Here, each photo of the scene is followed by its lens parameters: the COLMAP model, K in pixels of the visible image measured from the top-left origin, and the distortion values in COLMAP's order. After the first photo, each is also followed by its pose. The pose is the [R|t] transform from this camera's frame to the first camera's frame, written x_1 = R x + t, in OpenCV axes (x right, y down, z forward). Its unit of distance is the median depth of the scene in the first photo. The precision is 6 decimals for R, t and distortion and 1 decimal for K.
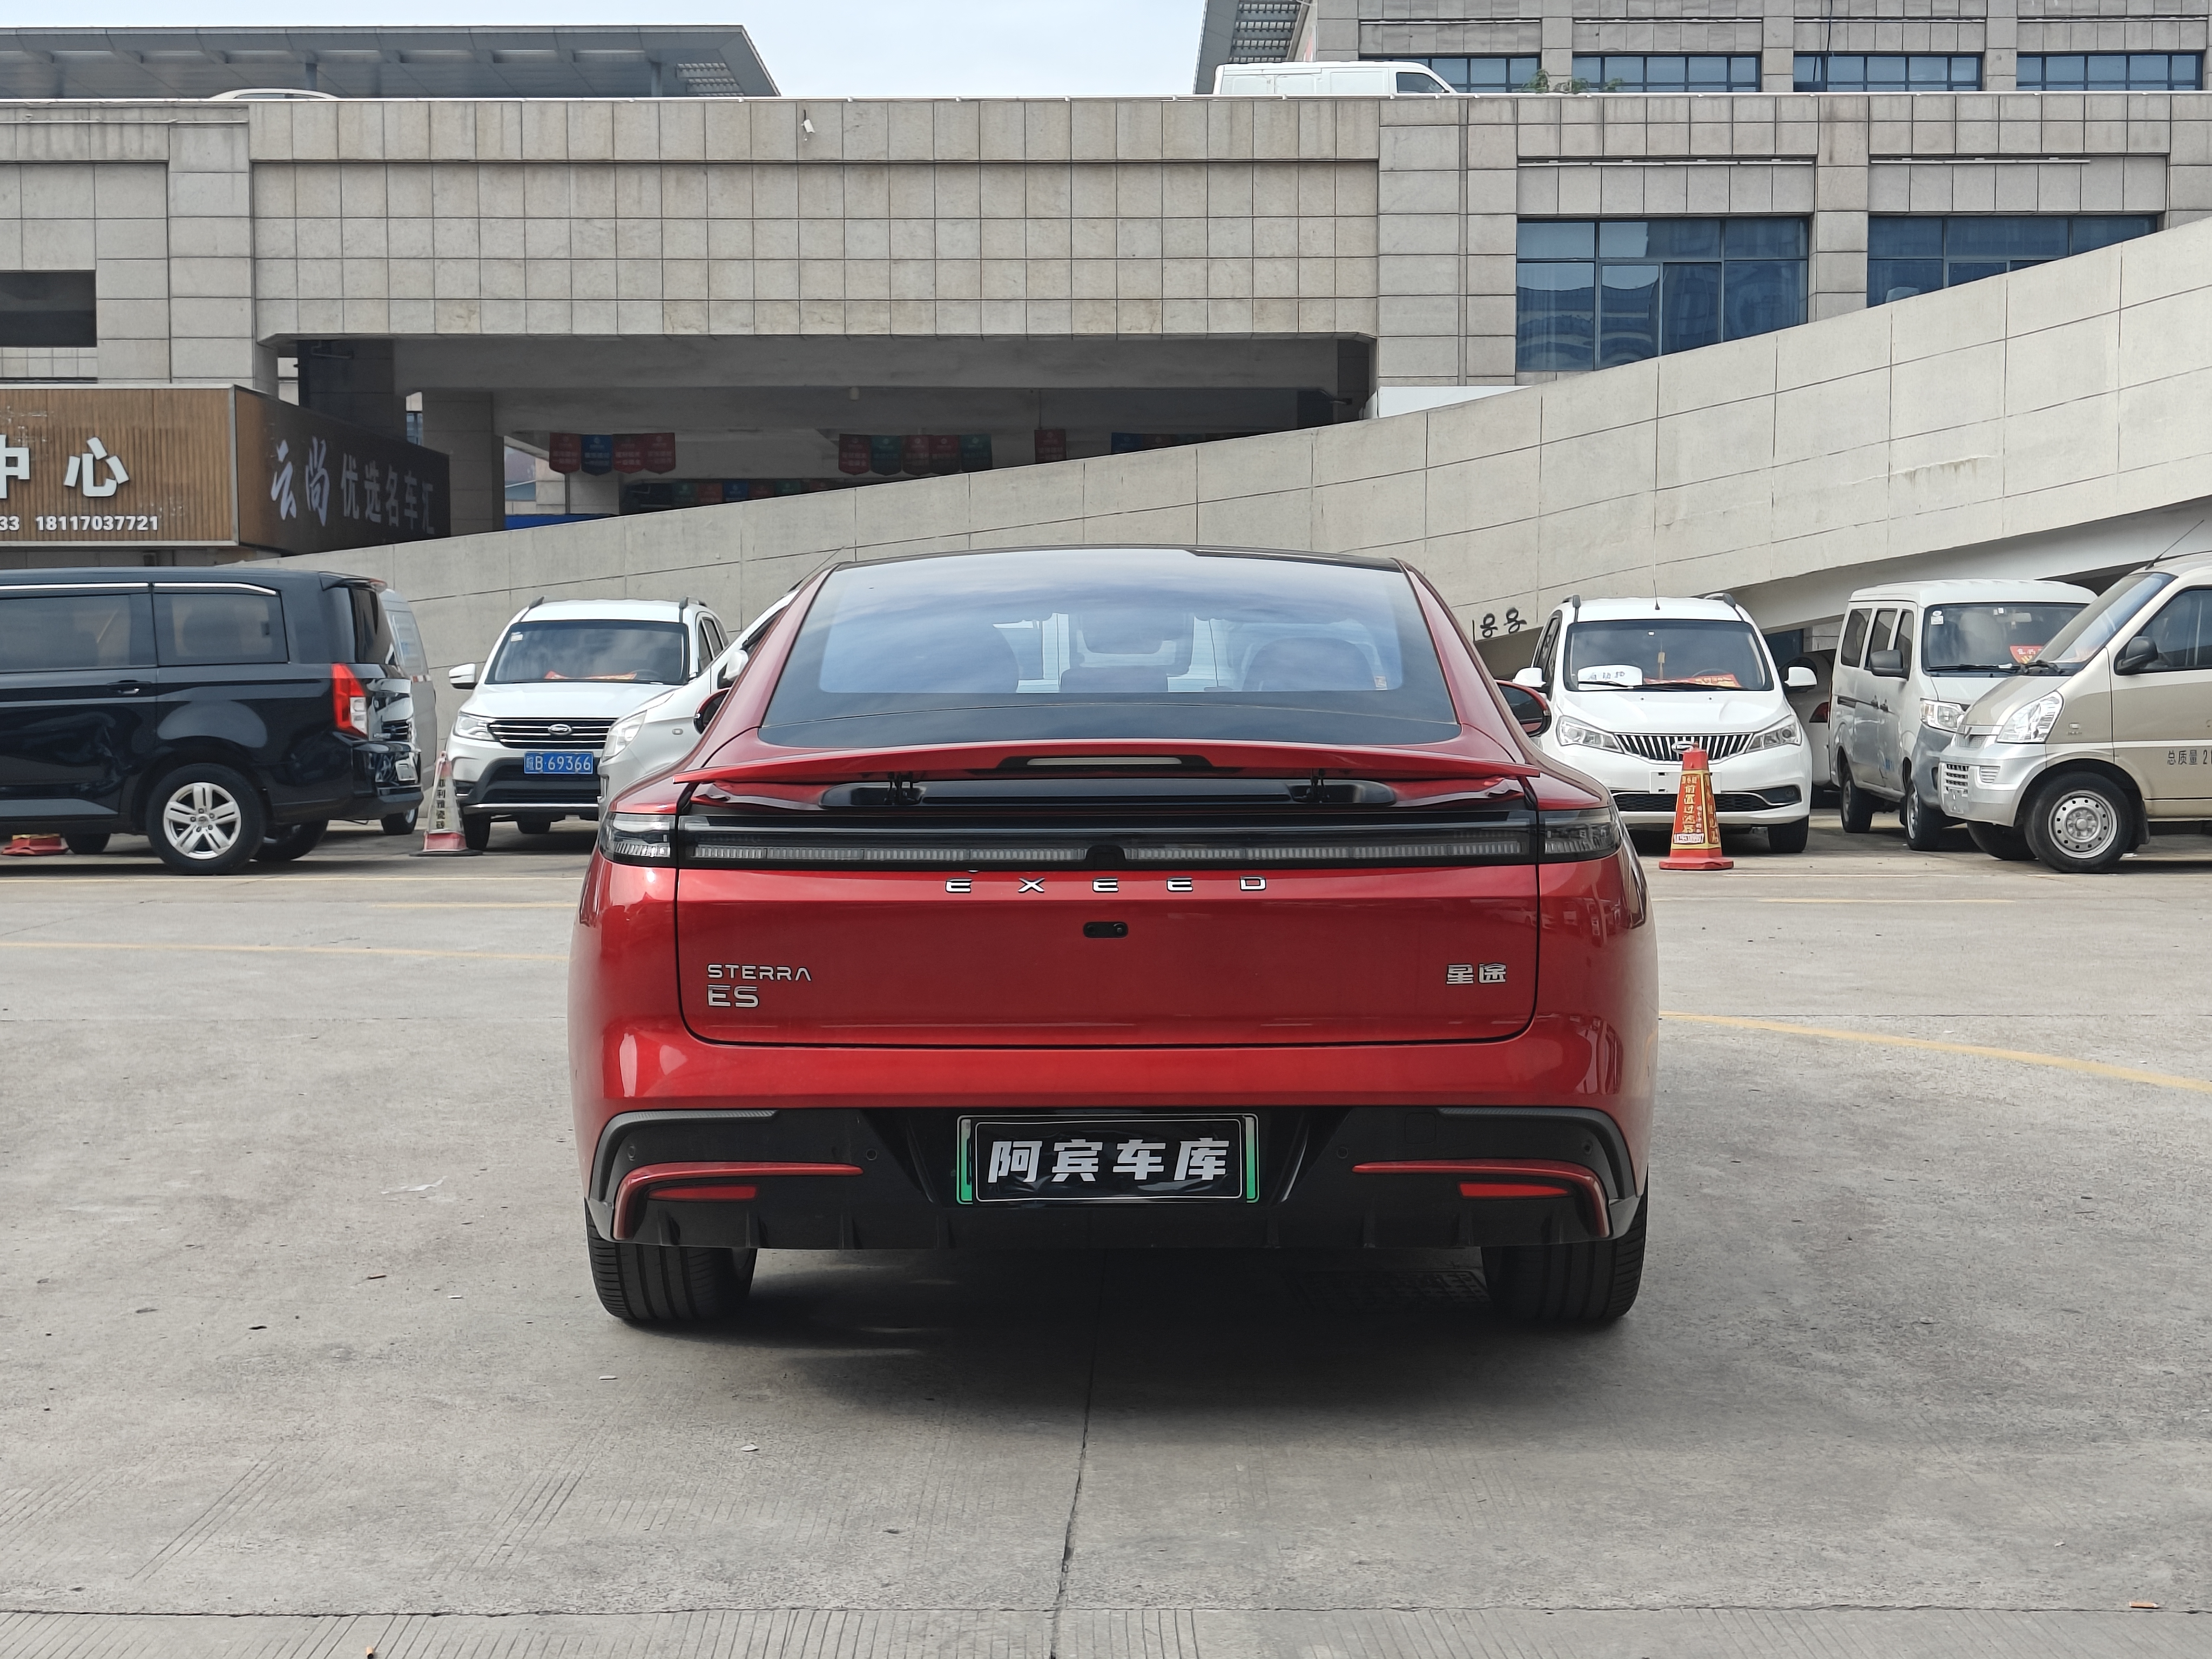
lens RADIAL K [[3100.6, 0, 1106.0], [0, 3100.6, 829.5], [0, 0, 1]] dist [0.134172, -0.478328]
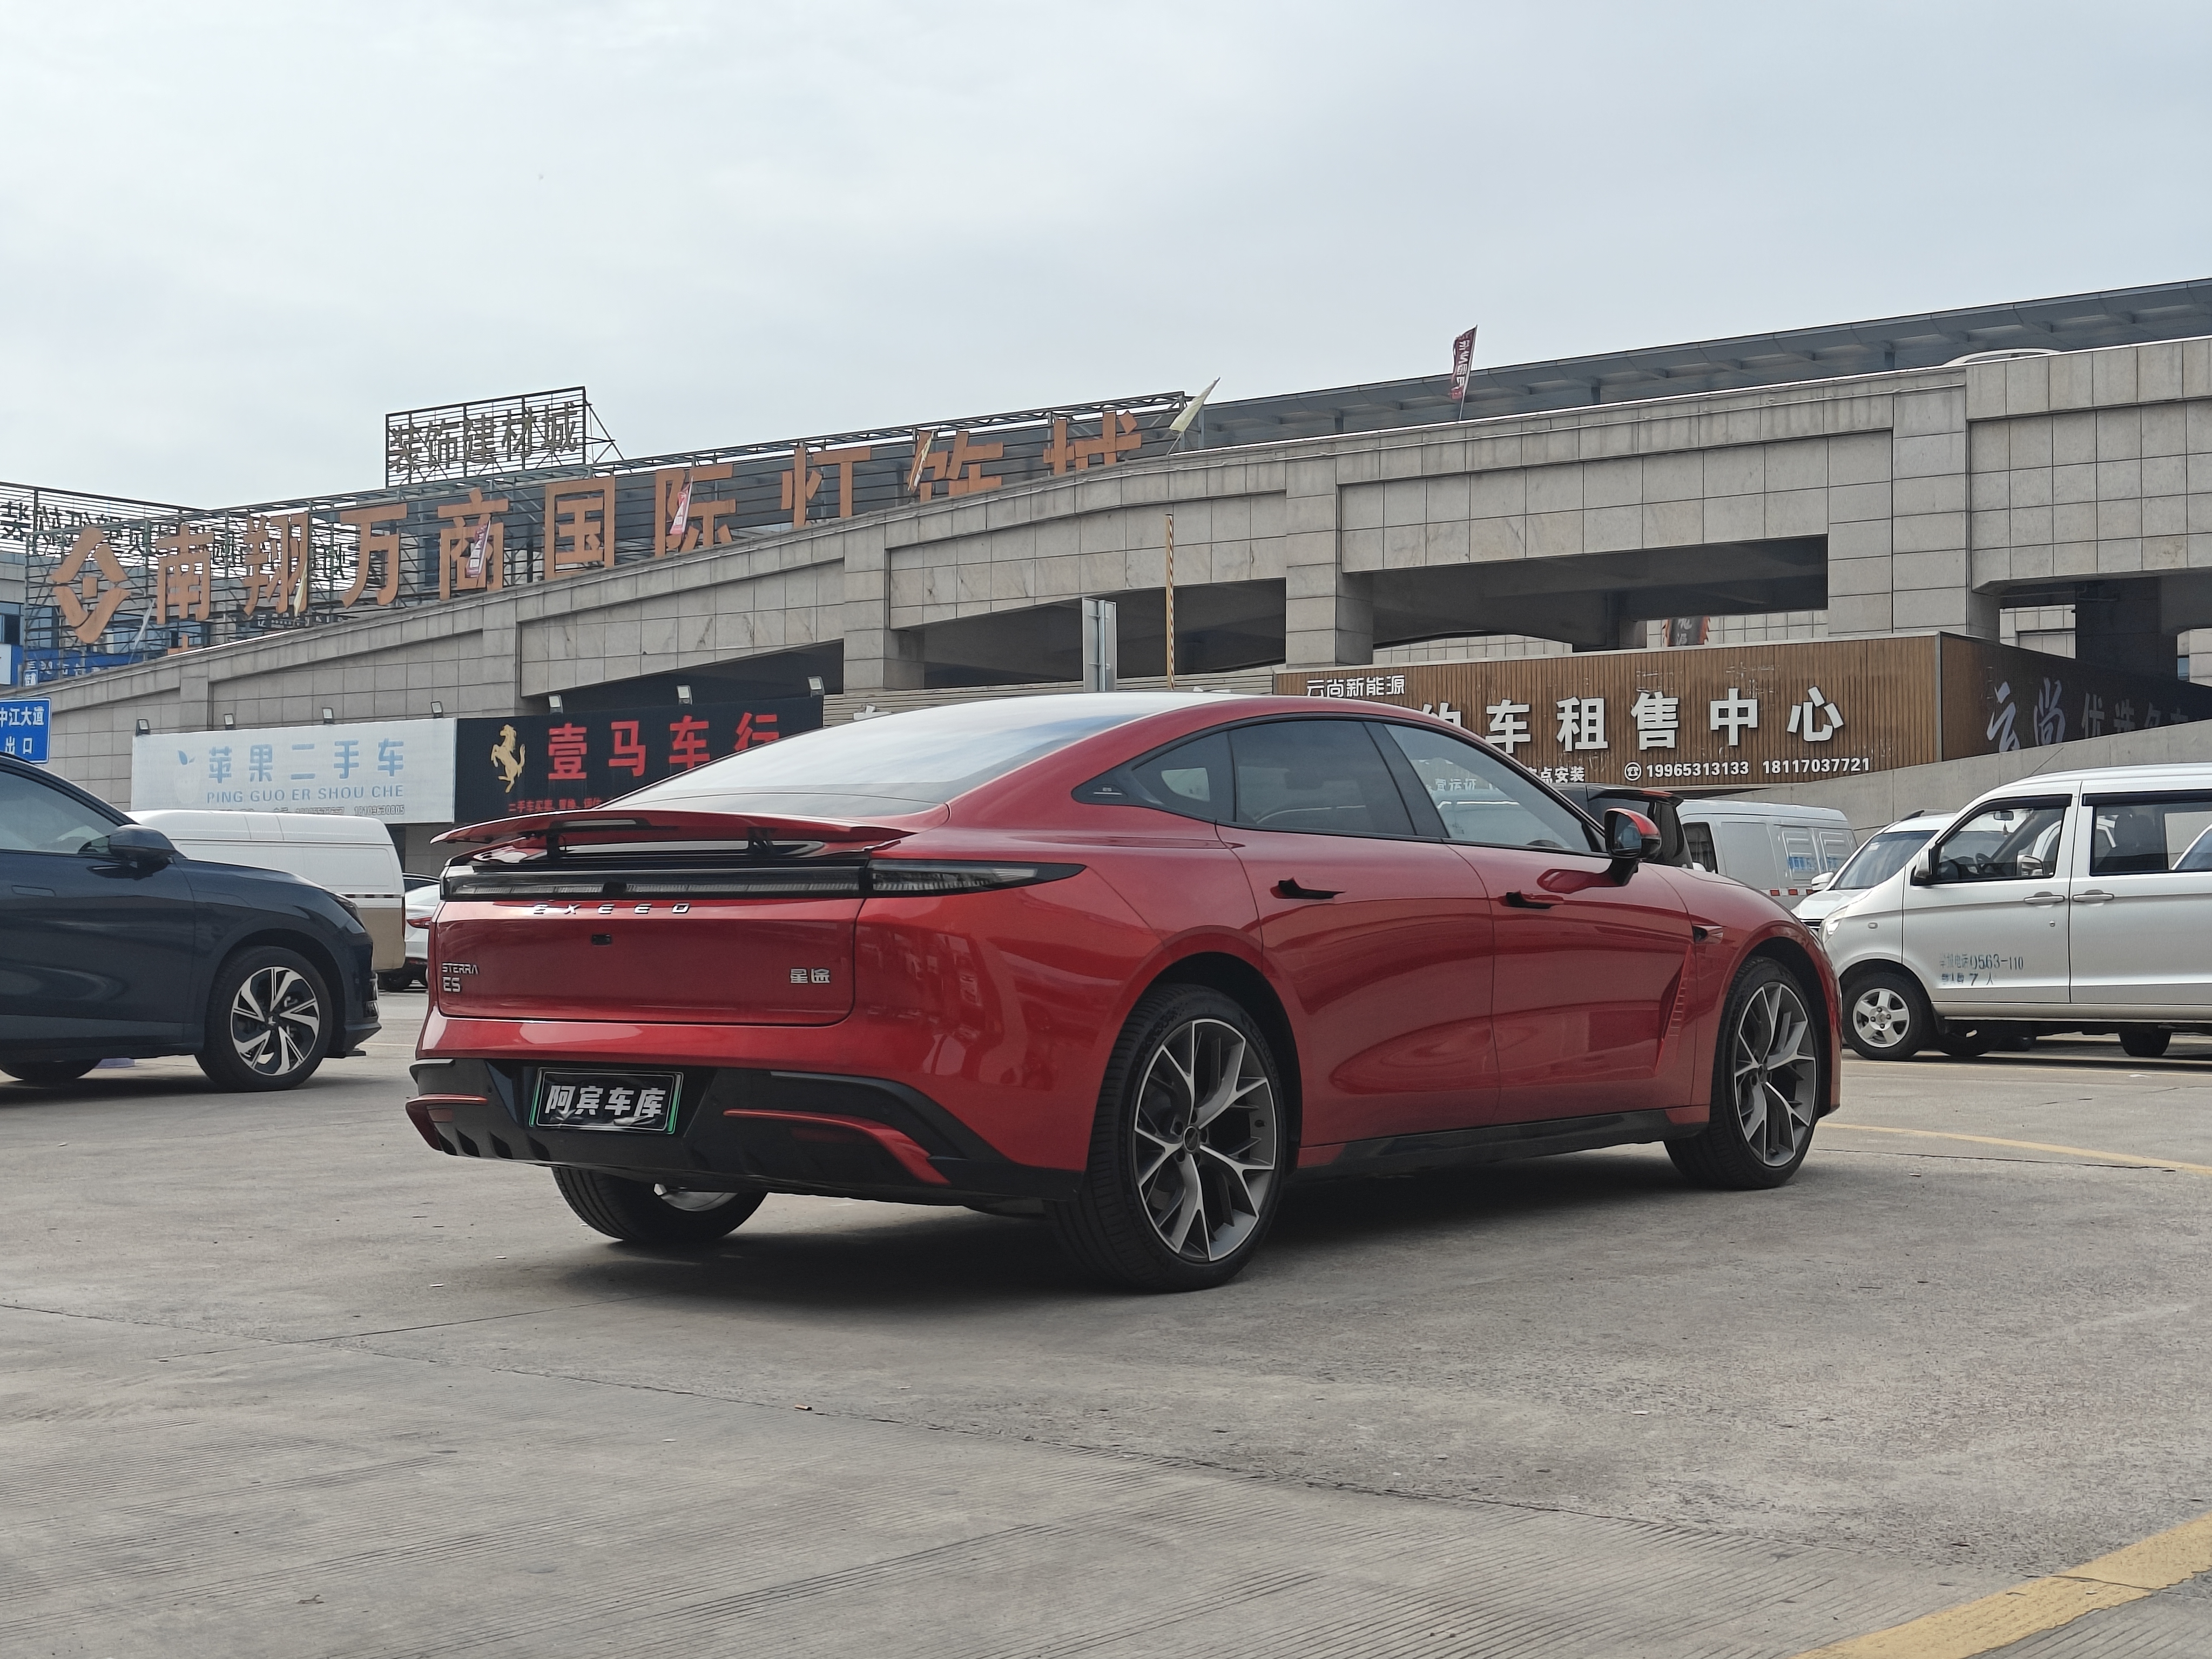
lens RADIAL K [[3100.6, 0, 1106.0], [0, 3100.6, 829.5], [0, 0, 1]] dist [0.134172, -0.478328]
pose [[0.797186, -0.012571, -0.603603, 0.130159], [-0.037634, 0.996804, -0.070463, 0.009095], [0.602560, 0.078888, 0.794165, -0.002043]]
